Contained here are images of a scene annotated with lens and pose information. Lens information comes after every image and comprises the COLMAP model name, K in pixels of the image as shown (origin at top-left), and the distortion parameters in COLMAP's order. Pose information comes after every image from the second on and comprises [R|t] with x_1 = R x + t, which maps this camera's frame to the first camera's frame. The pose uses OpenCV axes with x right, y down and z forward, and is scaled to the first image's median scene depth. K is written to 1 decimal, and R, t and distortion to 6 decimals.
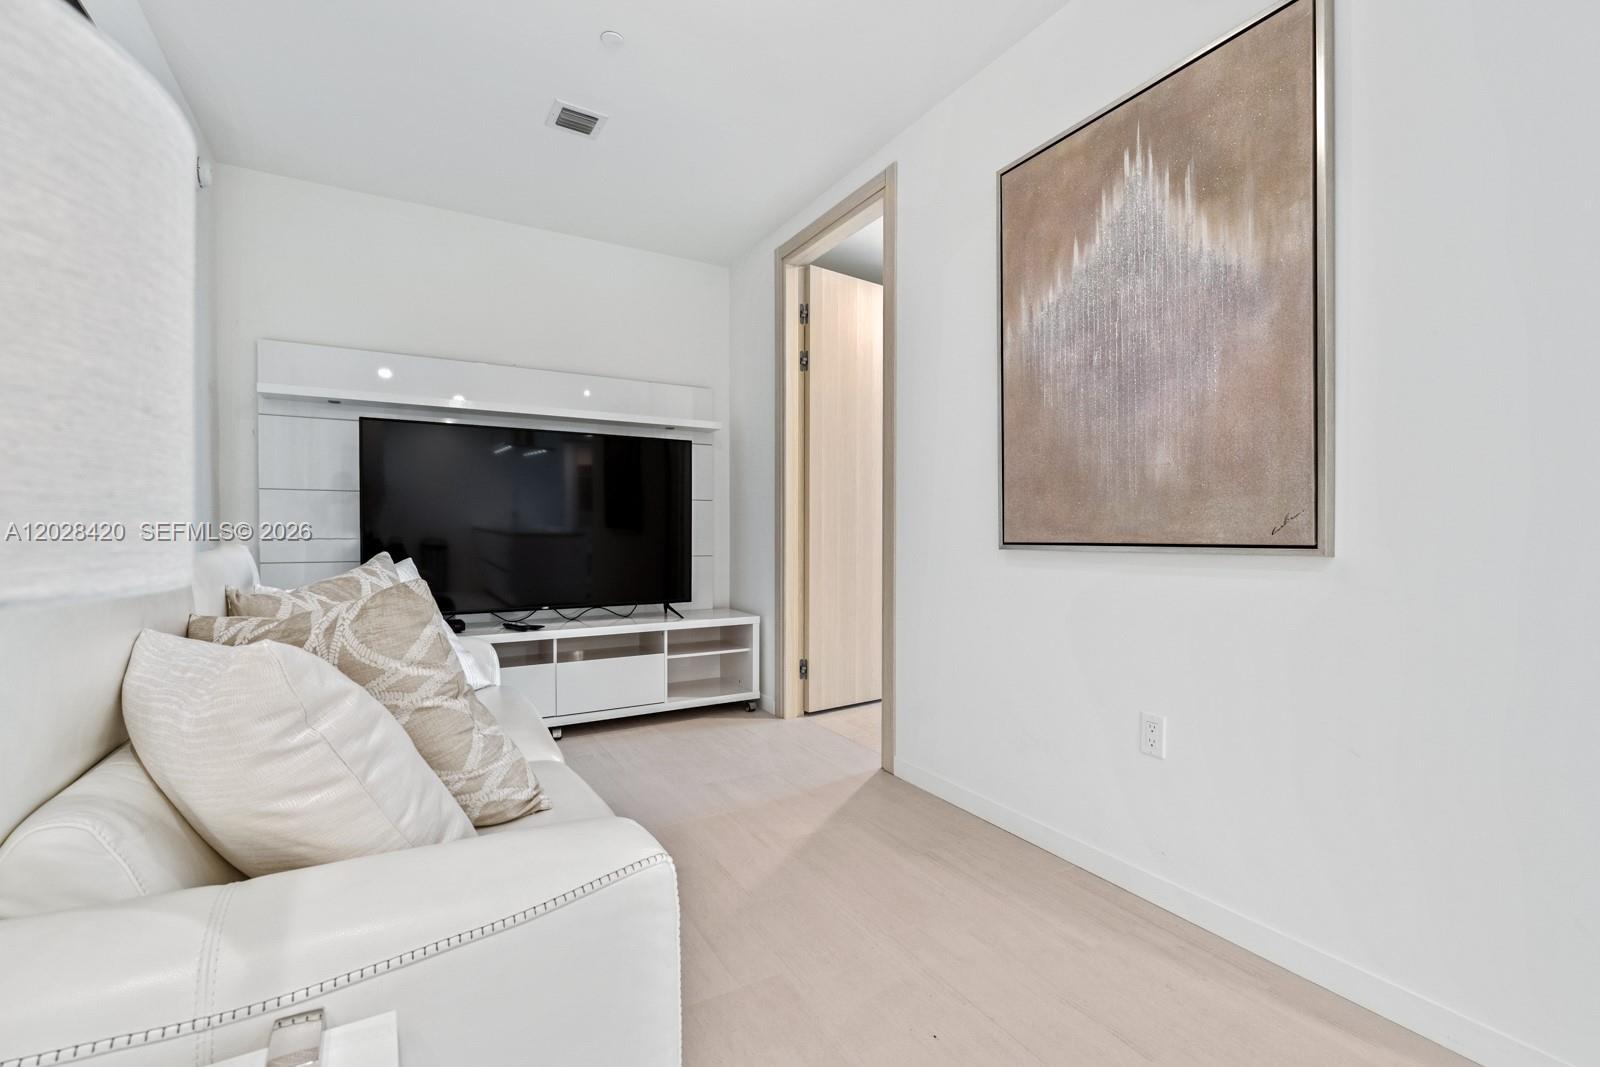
lens RADIAL K [[707.9, 0, 798.6], [0, 707.9, 543.2], [0, 0, 1]] dist [0.000013, 0.000009]
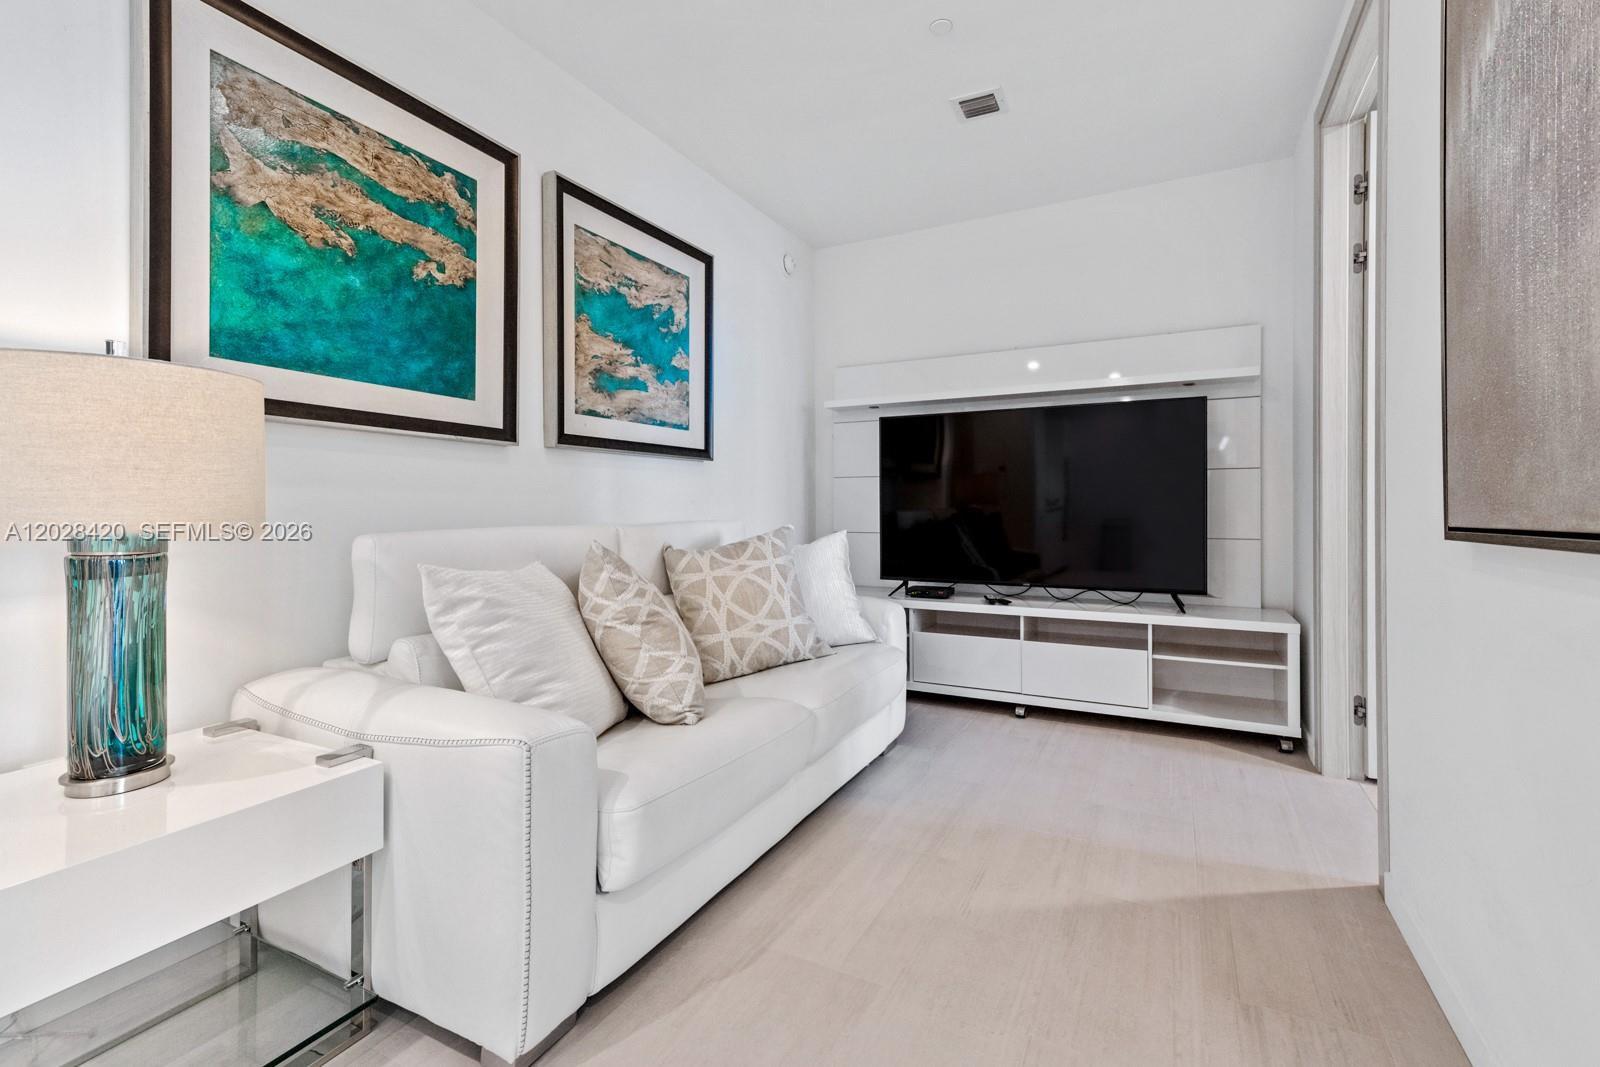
lens RADIAL K [[715.3, 0, 797.3], [0, 715.3, 509.1], [0, 0, 1]] dist [0.015335, 0.000025]
pose [[0.522983, -0.000536, -0.852343, 0.354553], [-0.012897, 0.999880, -0.008542, -0.002735], [0.852245, 0.015460, 0.522914, 0.199137]]
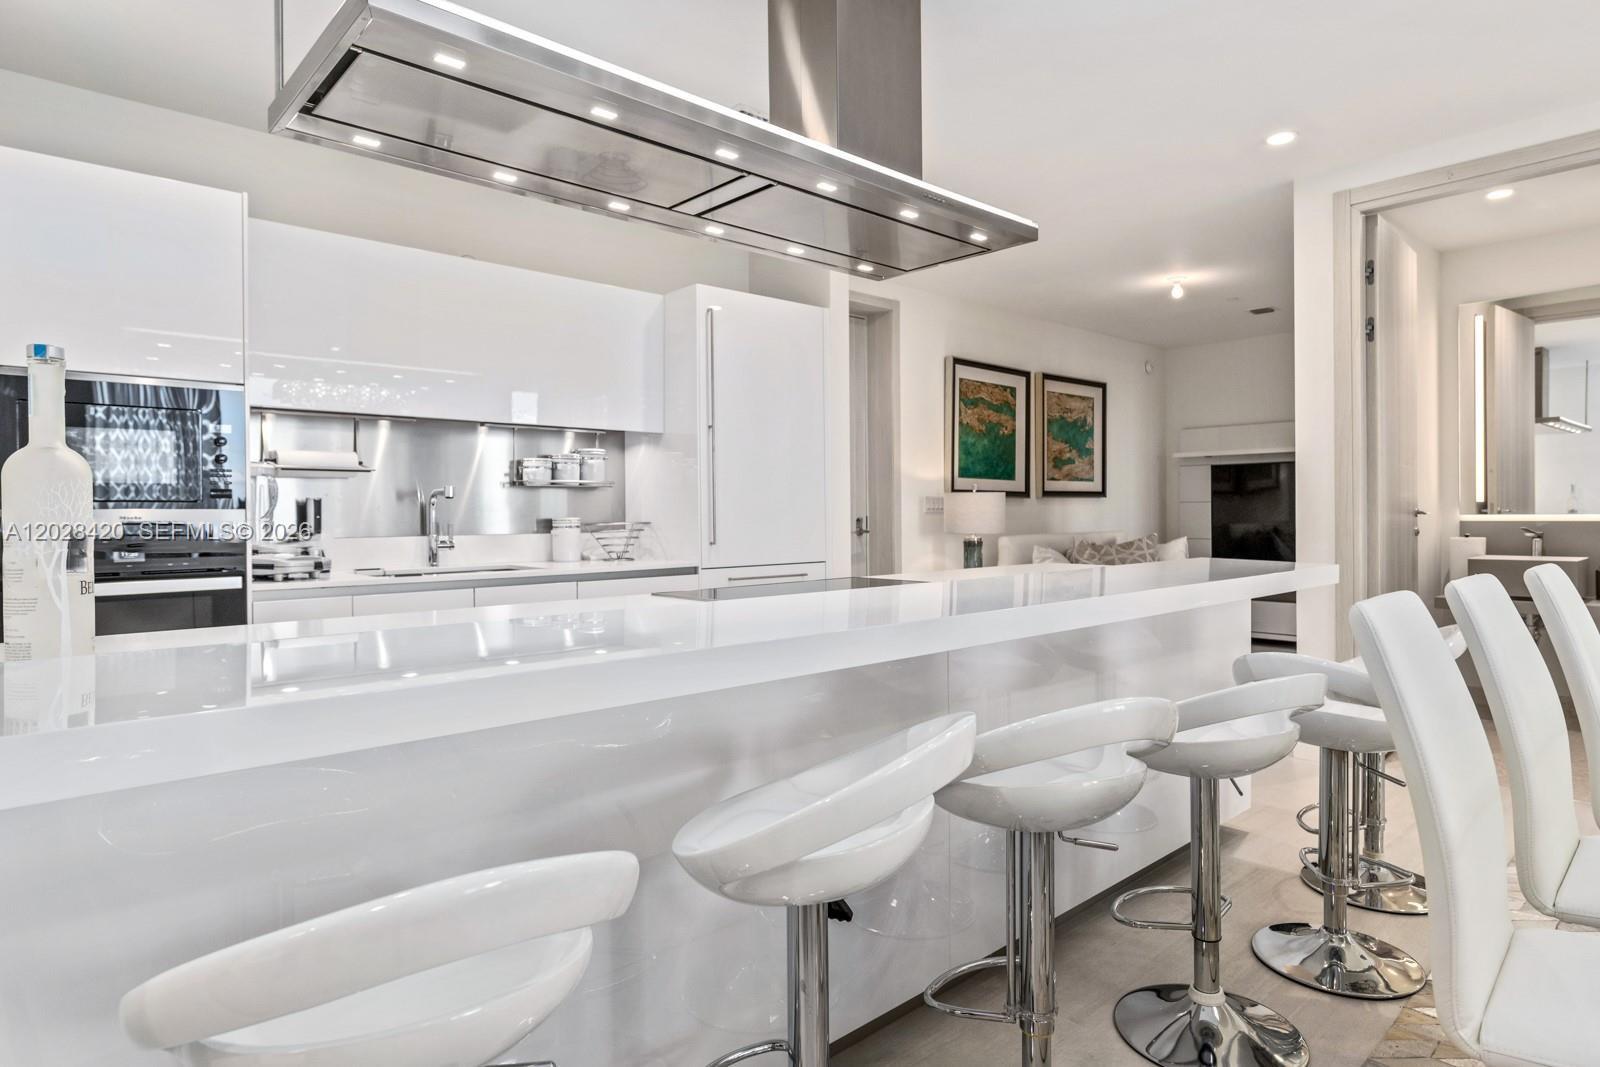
lens RADIAL K [[908.3, 0, 803.9], [0, 908.3, 520.4], [0, 0, 1]] dist [-0.002828, -0.000304]
pose [[0.206700, 0.006536, -0.978383, 1.519850], [-0.010264, 0.999937, 0.004511, -0.022564], [0.978351, 0.009109, 0.206754, -0.598487]]
